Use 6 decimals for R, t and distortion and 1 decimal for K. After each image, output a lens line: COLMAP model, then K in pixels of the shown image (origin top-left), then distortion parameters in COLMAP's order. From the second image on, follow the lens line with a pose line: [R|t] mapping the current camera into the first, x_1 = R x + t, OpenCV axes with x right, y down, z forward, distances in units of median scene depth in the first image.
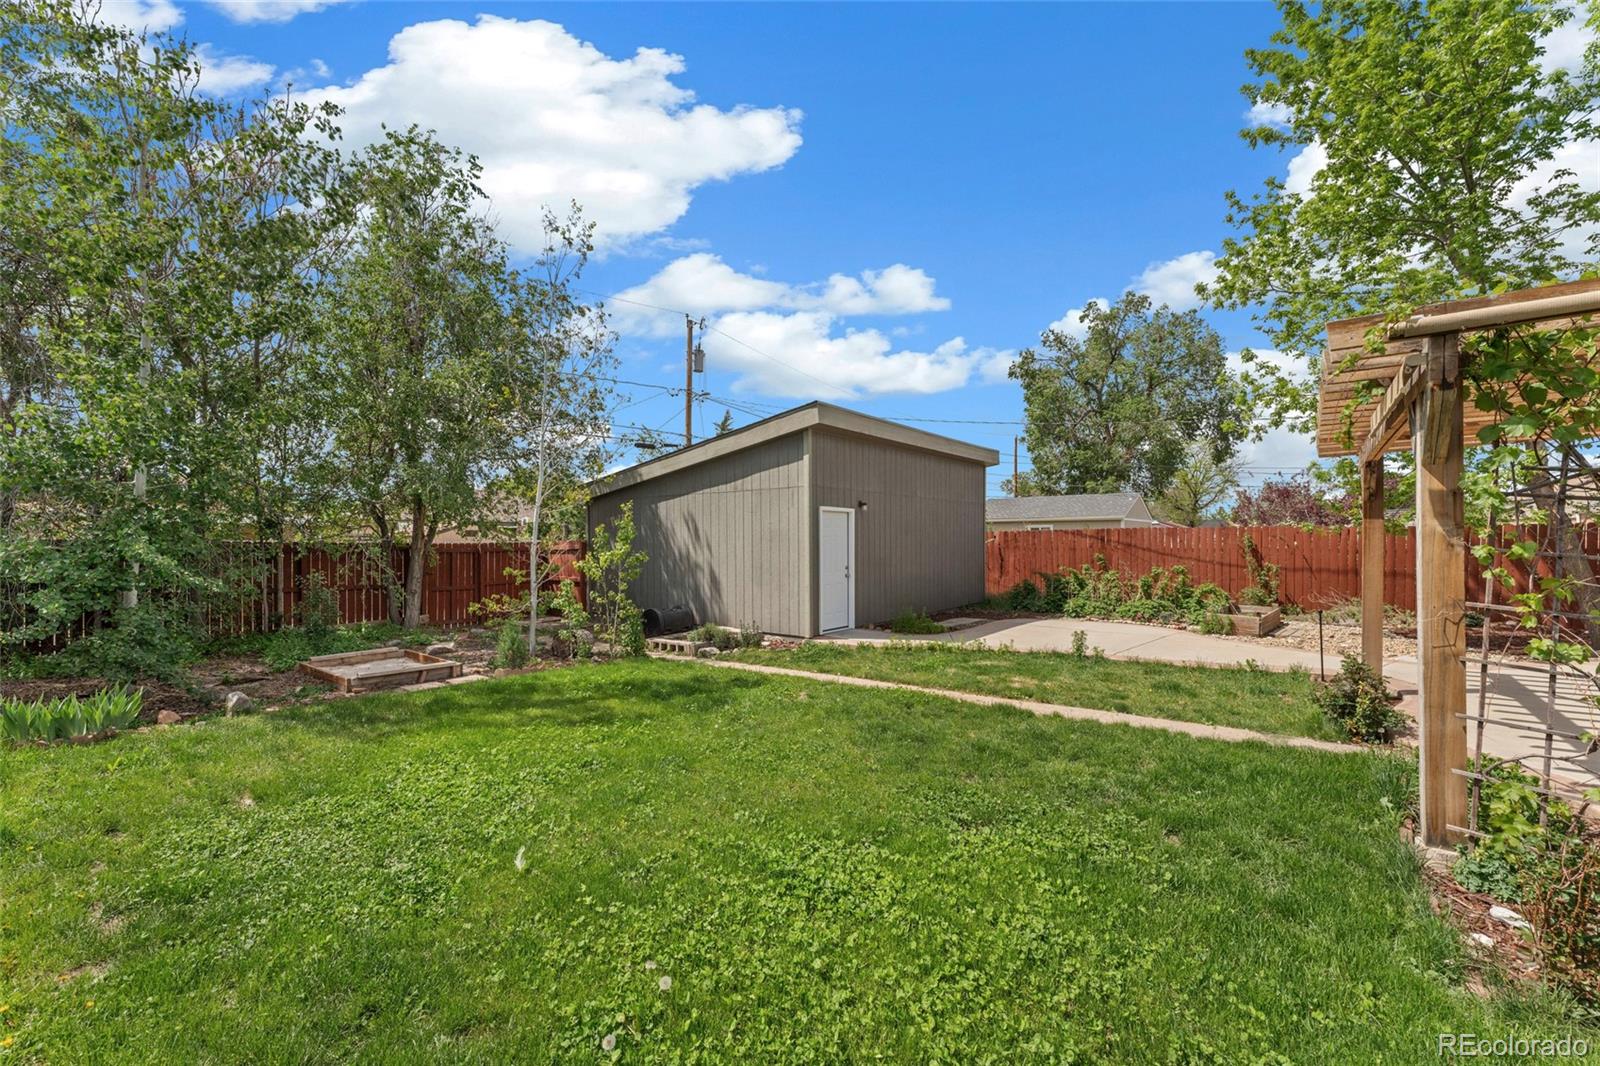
lens RADIAL K [[637.5, 0, 801.1], [0, 637.5, 543.3], [0, 0, 1]] dist [-0.000163, 0.000000]
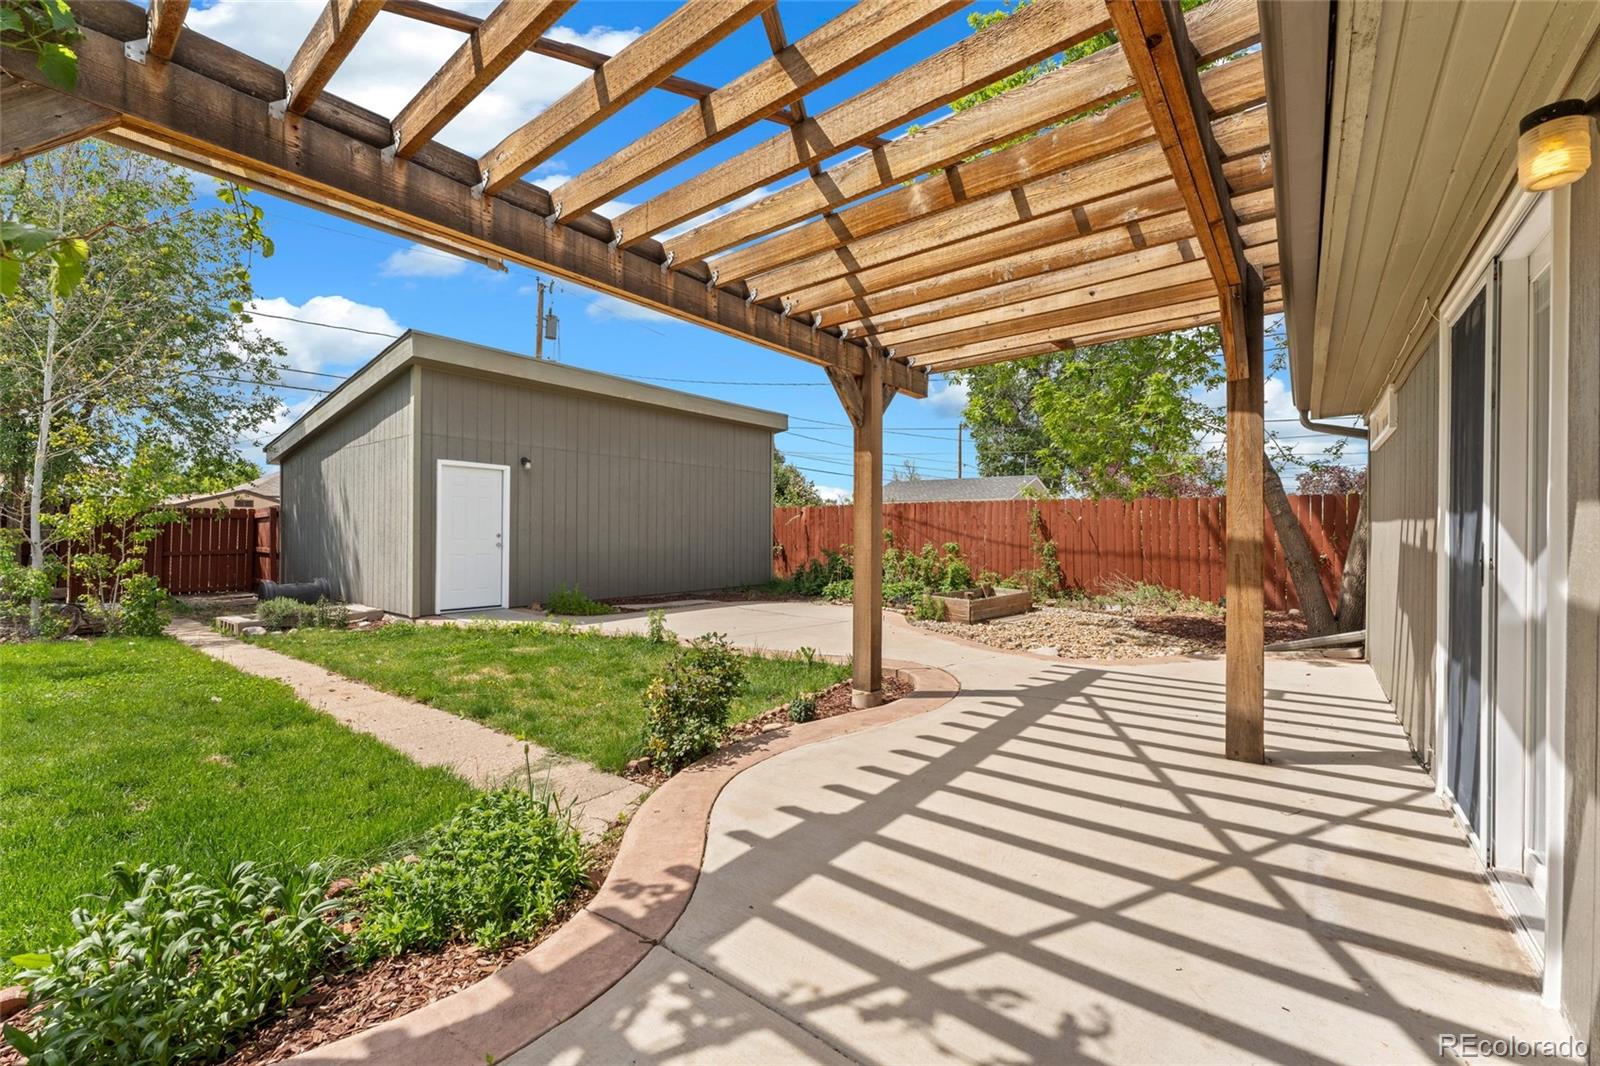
lens RADIAL K [[637.5, 0, 799.8], [0, 637.5, 529.7], [0, 0, 1]] dist [-0.000163, 0.000000]
pose [[0.999912, 0.012764, 0.003634, 0.464218], [-0.012736, 0.999888, -0.007827, 0.031271], [-0.003733, 0.007780, 0.999963, 0.155259]]
